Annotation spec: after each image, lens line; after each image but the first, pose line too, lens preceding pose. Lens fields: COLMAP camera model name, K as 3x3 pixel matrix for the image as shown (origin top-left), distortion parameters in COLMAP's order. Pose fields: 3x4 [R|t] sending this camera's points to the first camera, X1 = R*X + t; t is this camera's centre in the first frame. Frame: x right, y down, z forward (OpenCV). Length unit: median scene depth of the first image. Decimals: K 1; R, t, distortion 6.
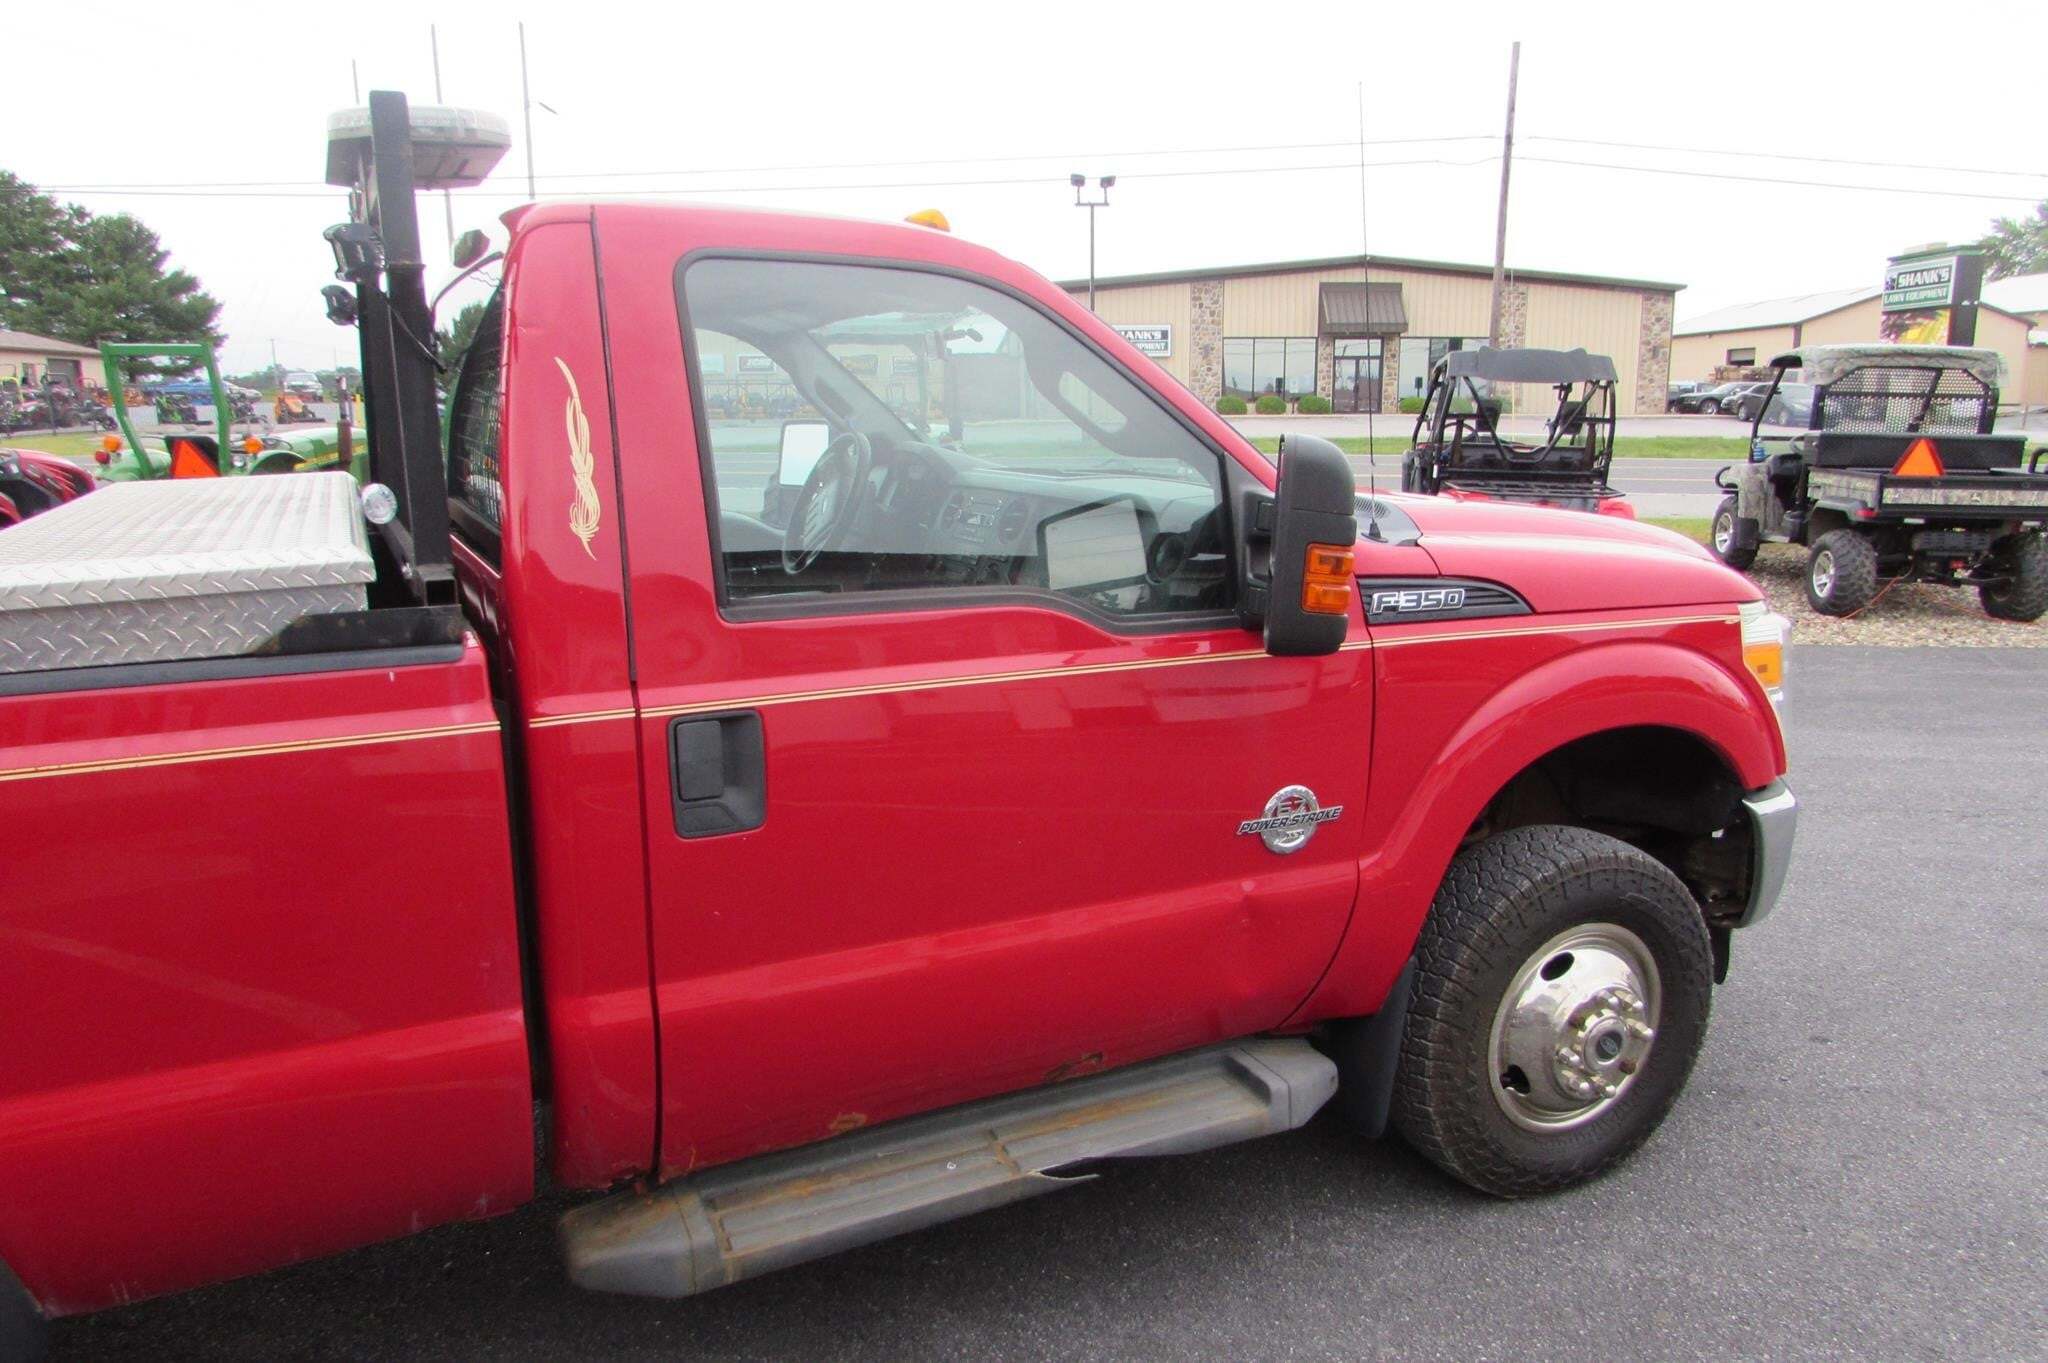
lens RADIAL K [[1454.3, 0, 1053.6], [0, 1454.3, 699.3], [0, 0, 1]] dist [-0.051930, 0.028733]
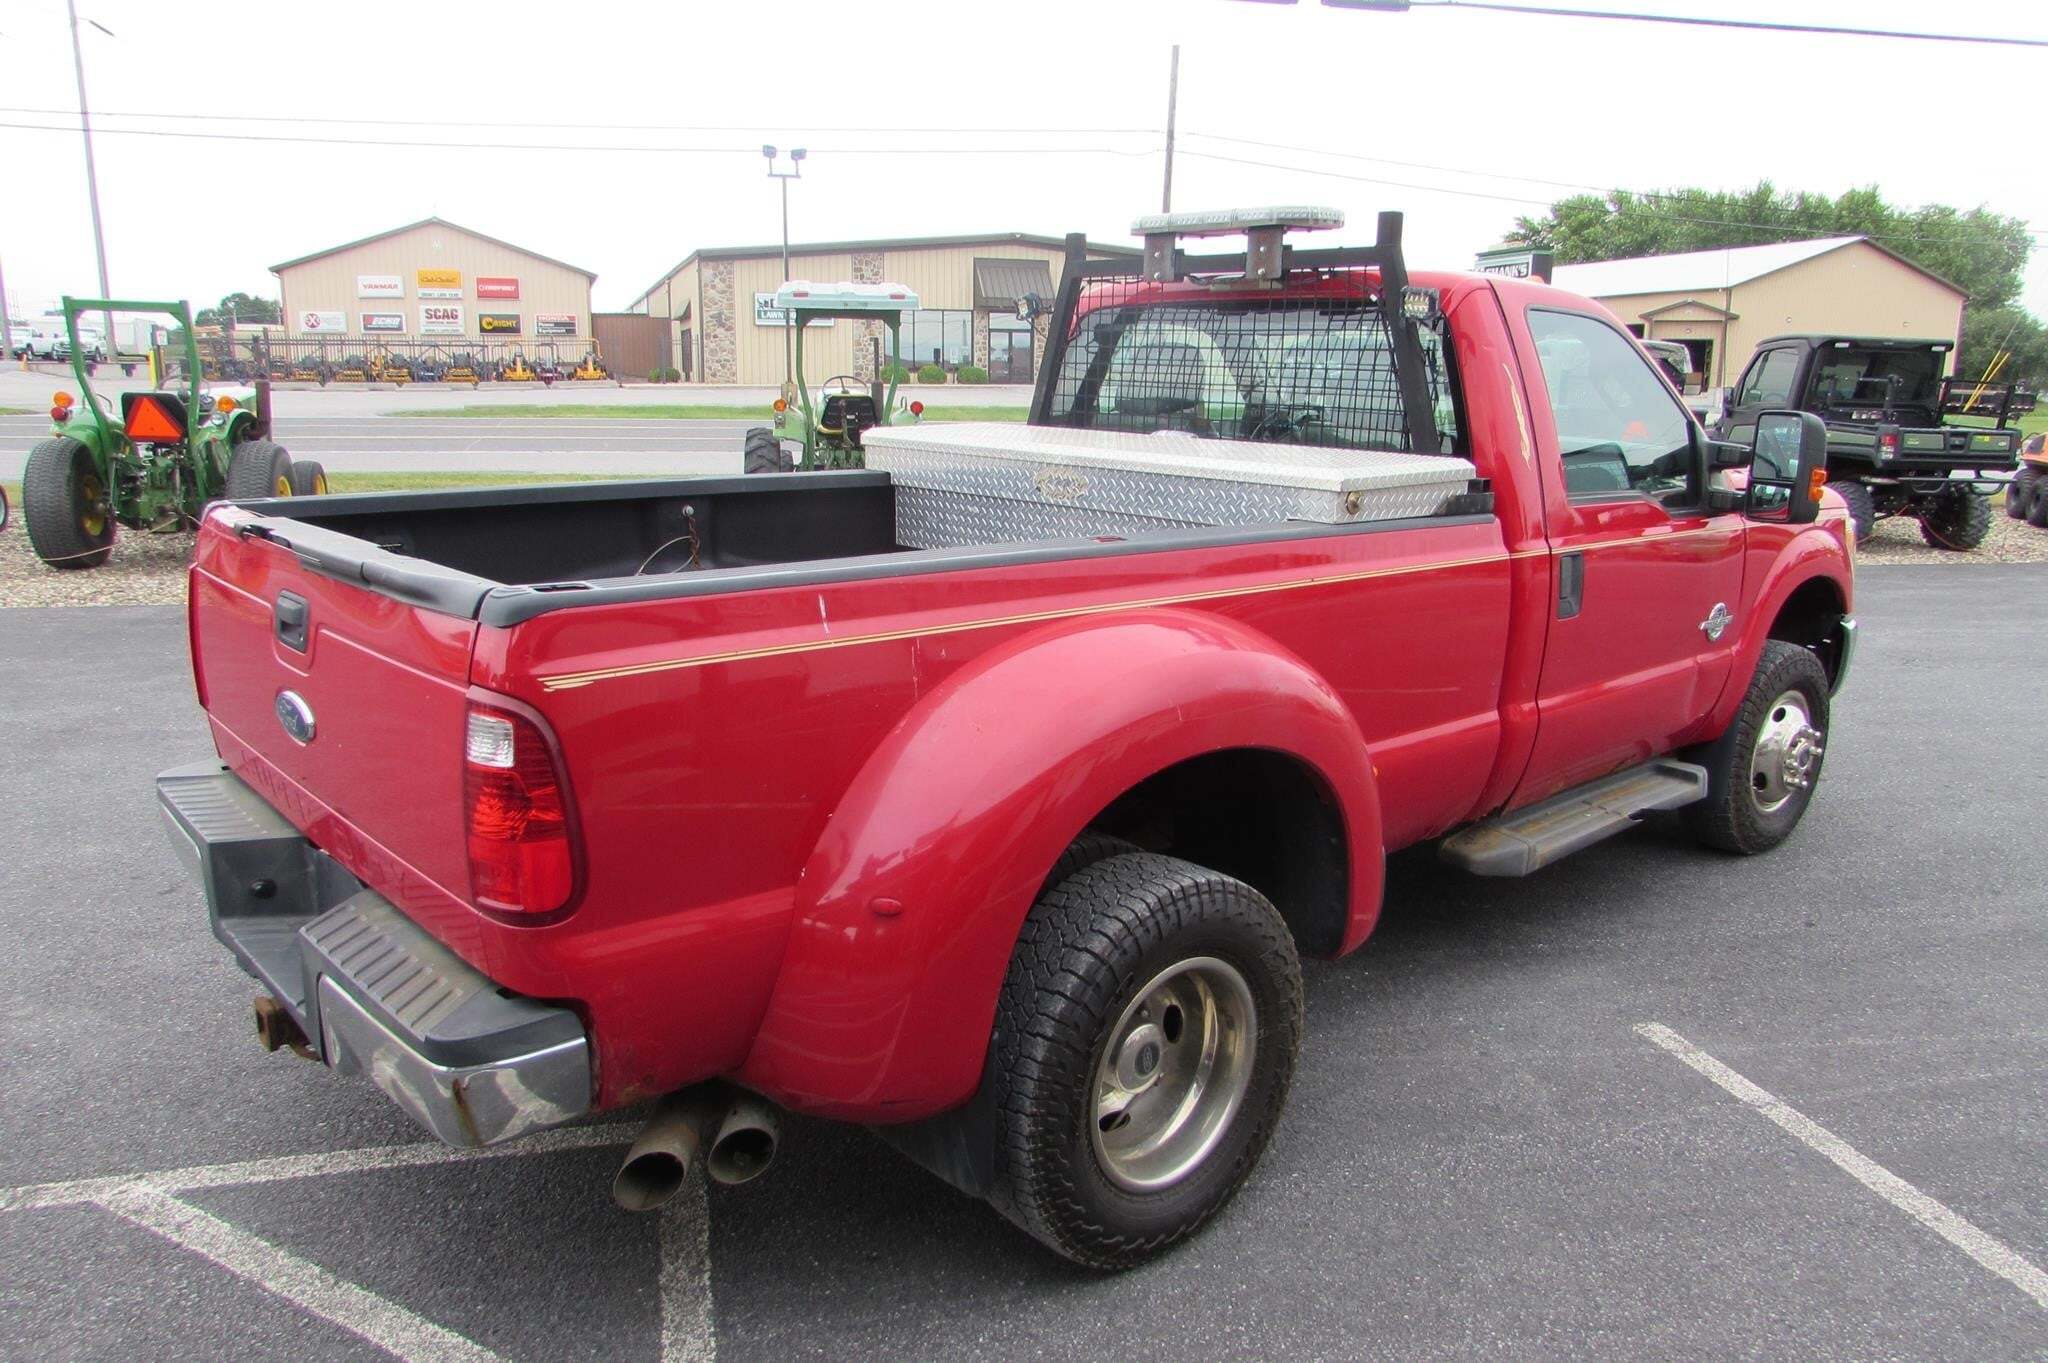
lens RADIAL K [[1454.3, 0, 1026.9], [0, 1454.3, 704.1], [0, 0, 1]] dist [-0.051930, 0.028733]
pose [[0.965358, -0.041528, 0.257604, -0.986960], [0.035192, 0.998955, 0.029162, 0.089326], [-0.258546, -0.019087, 0.965810, -0.450320]]
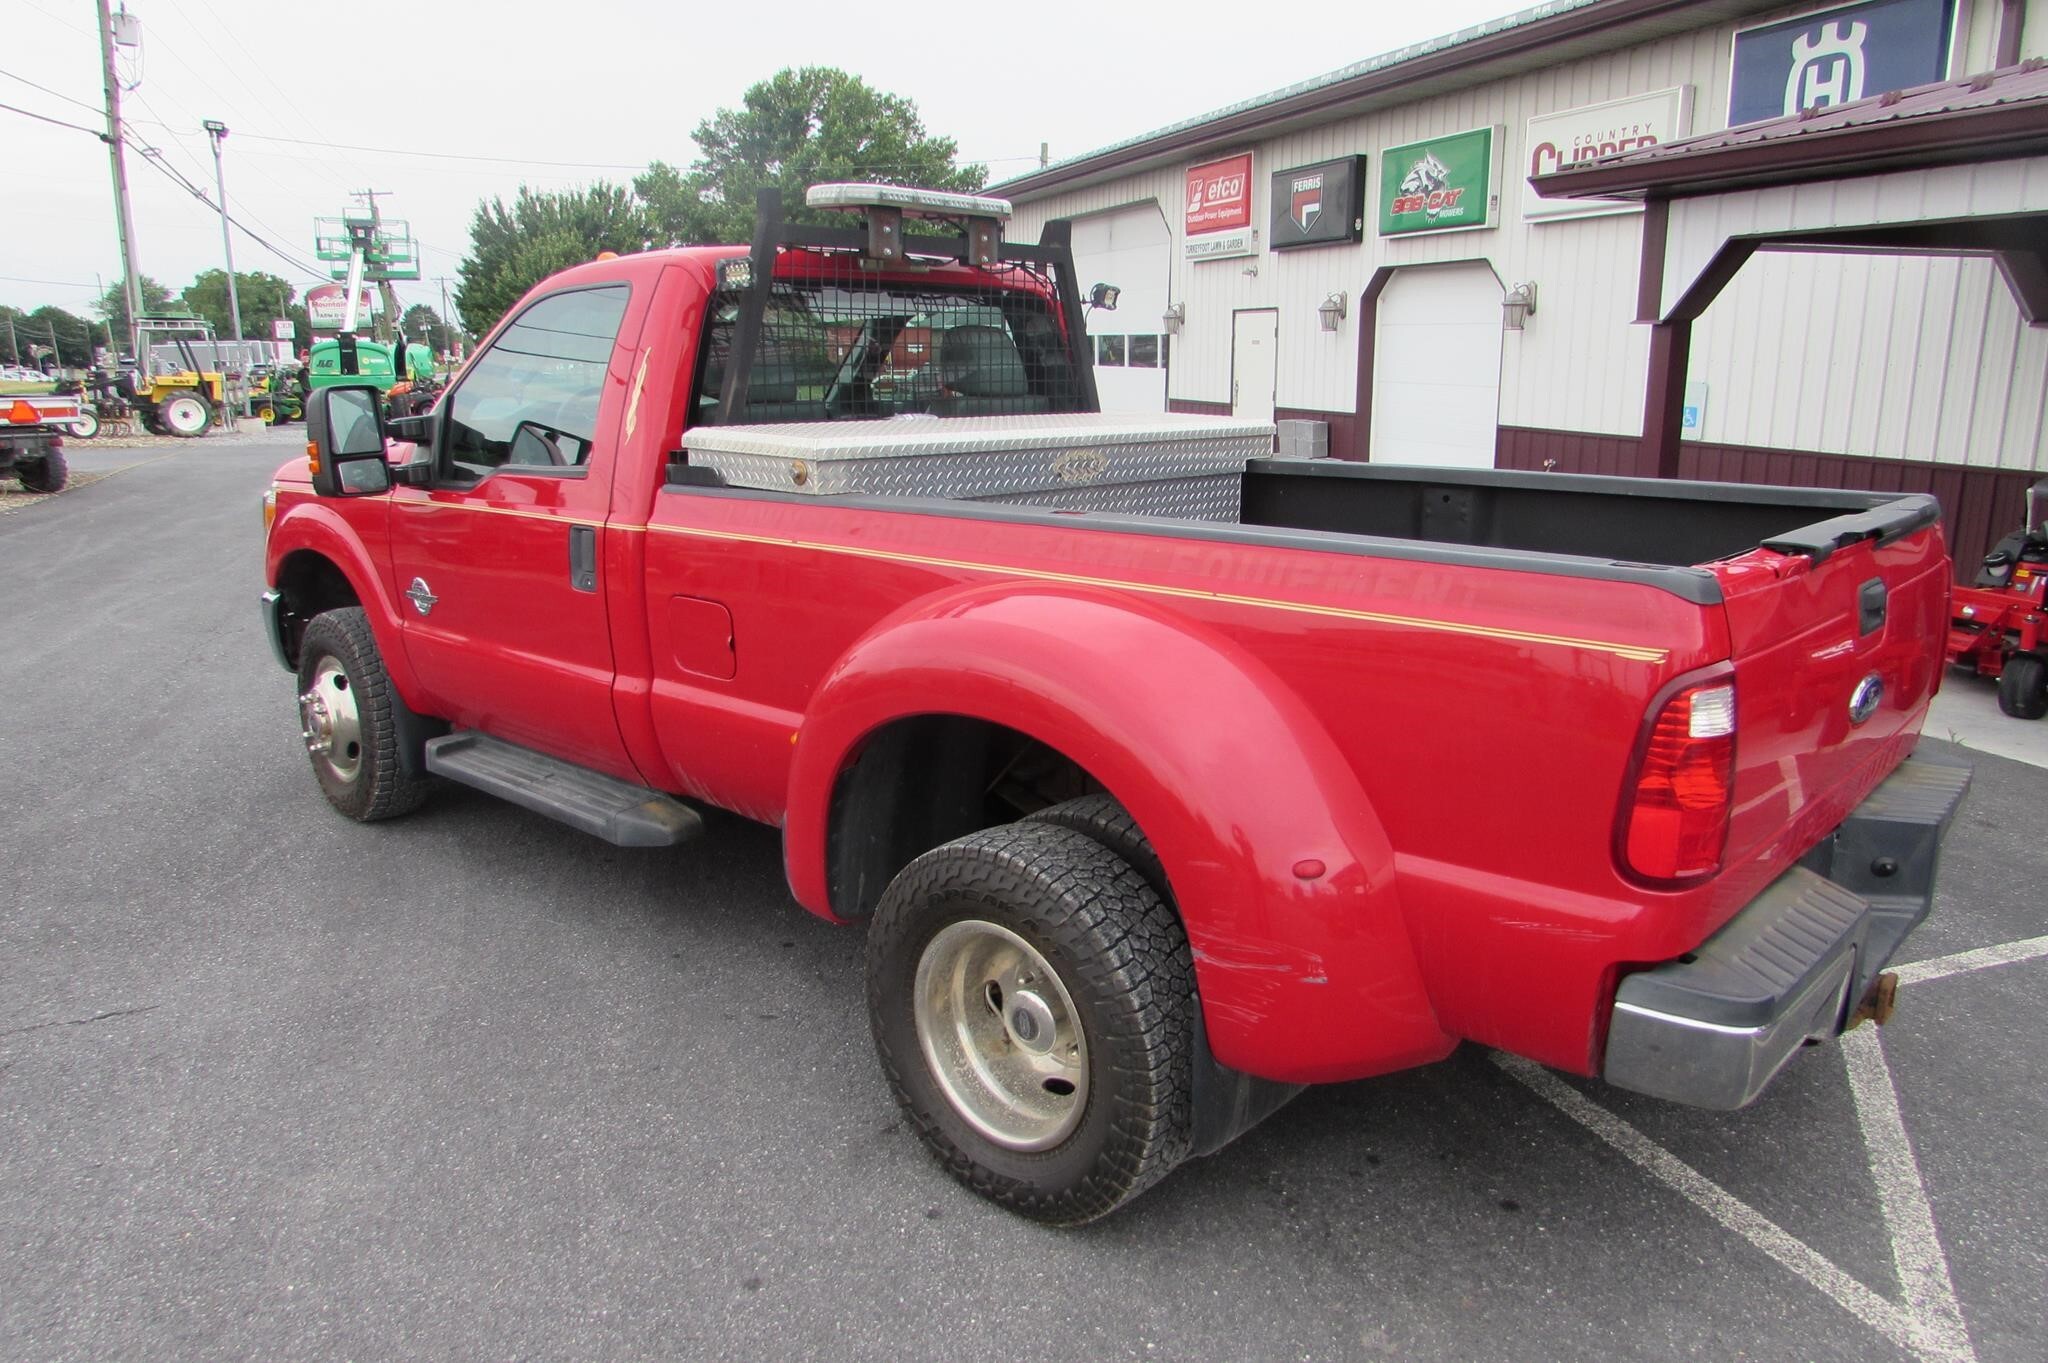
lens RADIAL K [[1454.3, 0, 1029.9], [0, 1454.3, 692.7], [0, 0, 1]] dist [-0.051930, 0.028733]
pose [[-0.364116, -0.206360, 0.908204, -1.871551], [0.195335, 0.936535, 0.291111, -0.282974], [-0.910639, 0.283403, -0.300699, 1.365566]]
